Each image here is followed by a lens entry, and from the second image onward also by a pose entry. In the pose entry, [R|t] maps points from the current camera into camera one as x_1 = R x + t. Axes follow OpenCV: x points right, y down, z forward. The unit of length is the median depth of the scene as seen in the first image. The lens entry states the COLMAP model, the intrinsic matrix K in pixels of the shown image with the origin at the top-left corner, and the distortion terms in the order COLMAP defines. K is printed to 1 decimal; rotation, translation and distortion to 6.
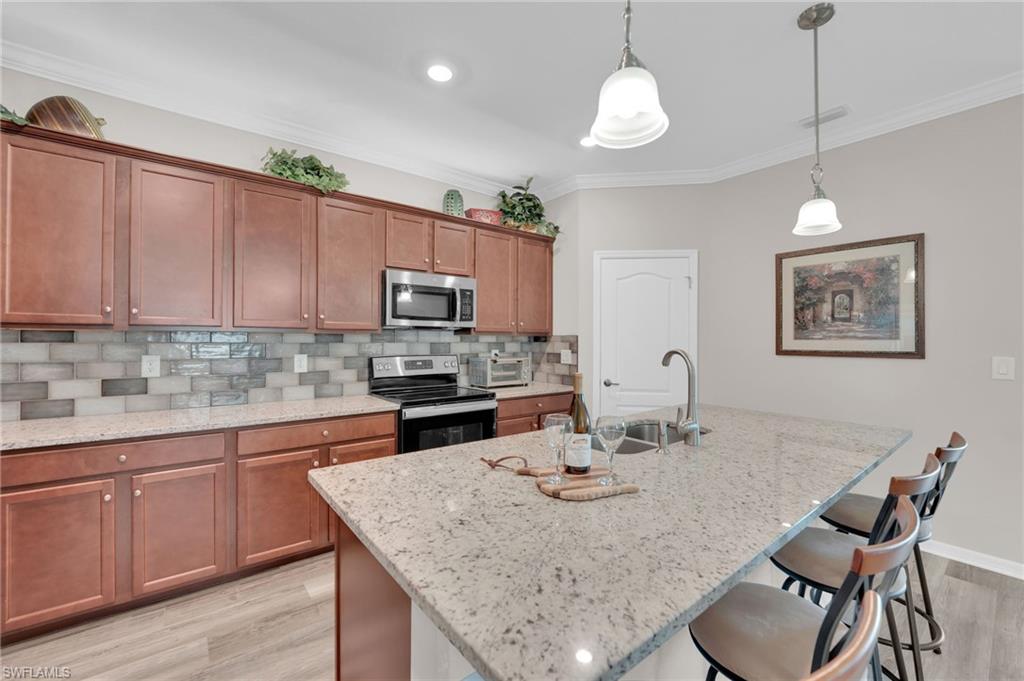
lens RADIAL K [[420.6, 0, 518.2], [0, 420.6, 336.9], [0, 0, 1]] dist [-0.002290, -0.000439]
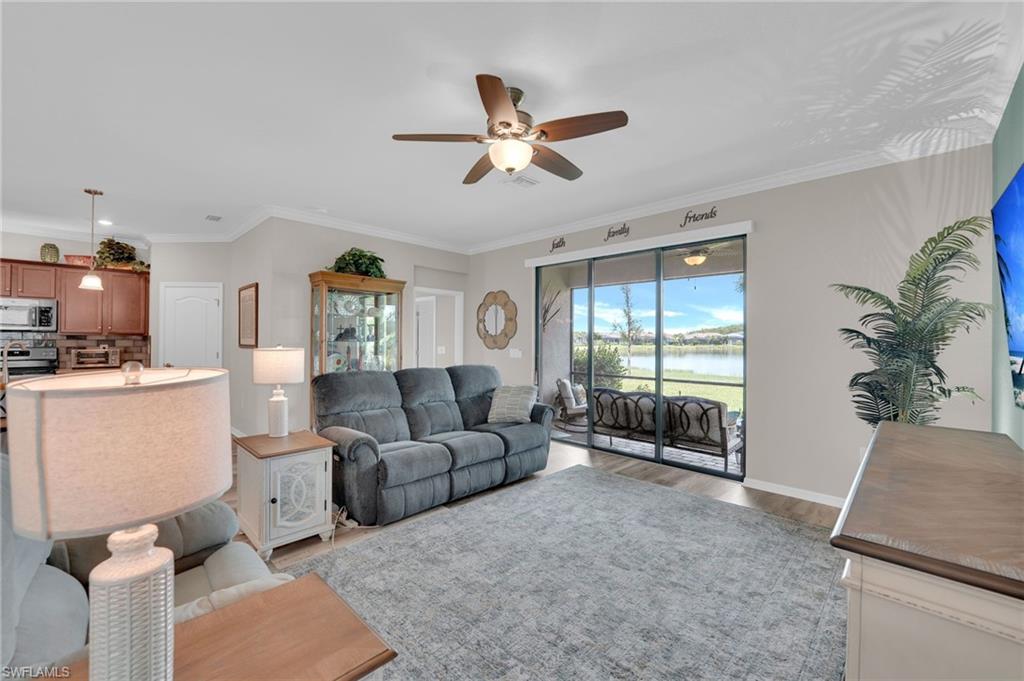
lens RADIAL K [[420.6, 0, 518.2], [0, 420.6, 336.9], [0, 0, 1]] dist [-0.002290, -0.000439]
pose [[0.993553, 0.003041, 0.113332, 1.608833], [-0.003109, 0.999995, 0.000429, -0.003753], [-0.113330, -0.000779, 0.993557, -0.863259]]
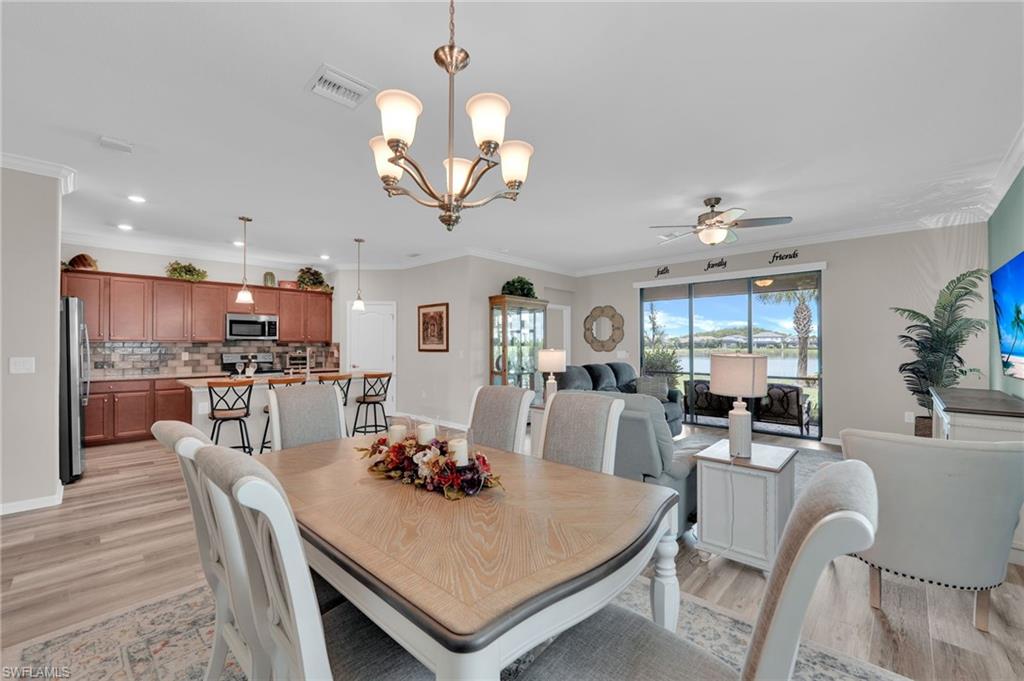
lens RADIAL K [[424.8, 0, 515.3], [0, 424.8, 341.2], [0, 0, 1]] dist [-0.002845, -0.000294]
pose [[0.991552, -0.003918, 0.129649, 0.862543], [0.004094, 0.999991, -0.001088, -0.006730], [-0.129643, 0.001609, 0.991559, -1.354130]]
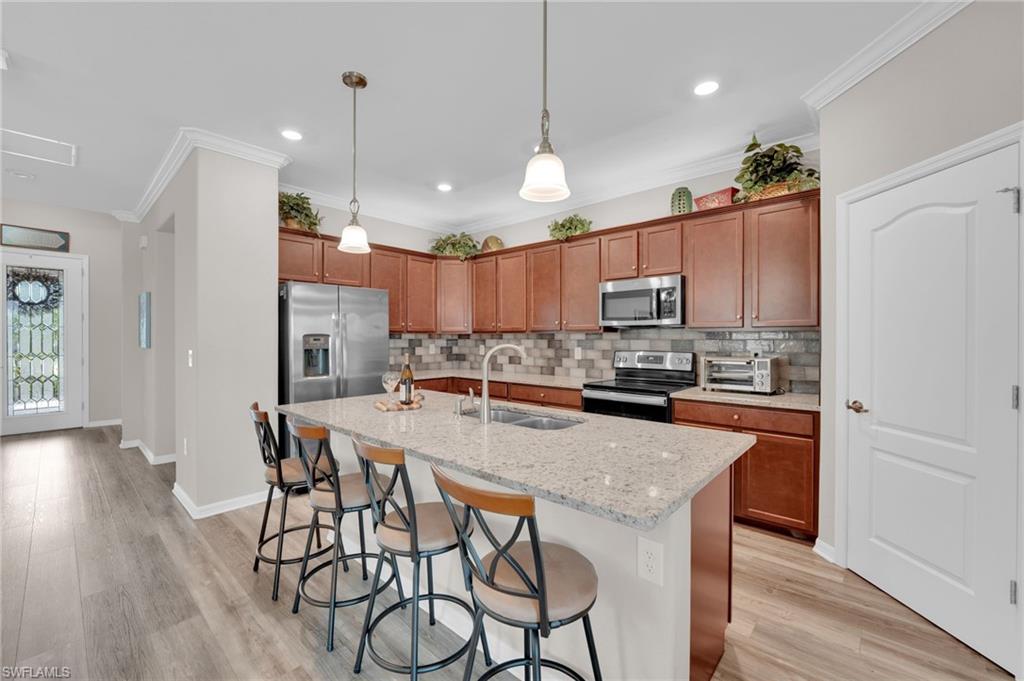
lens RADIAL K [[424.8, 0, 515.3], [0, 424.8, 341.2], [0, 0, 1]] dist [-0.002845, -0.000294]
pose [[0.152004, 0.003621, -0.988373, 0.891812], [0.008668, 0.999950, 0.004997, 0.009323], [0.988342, -0.009327, 0.151965, 0.510131]]
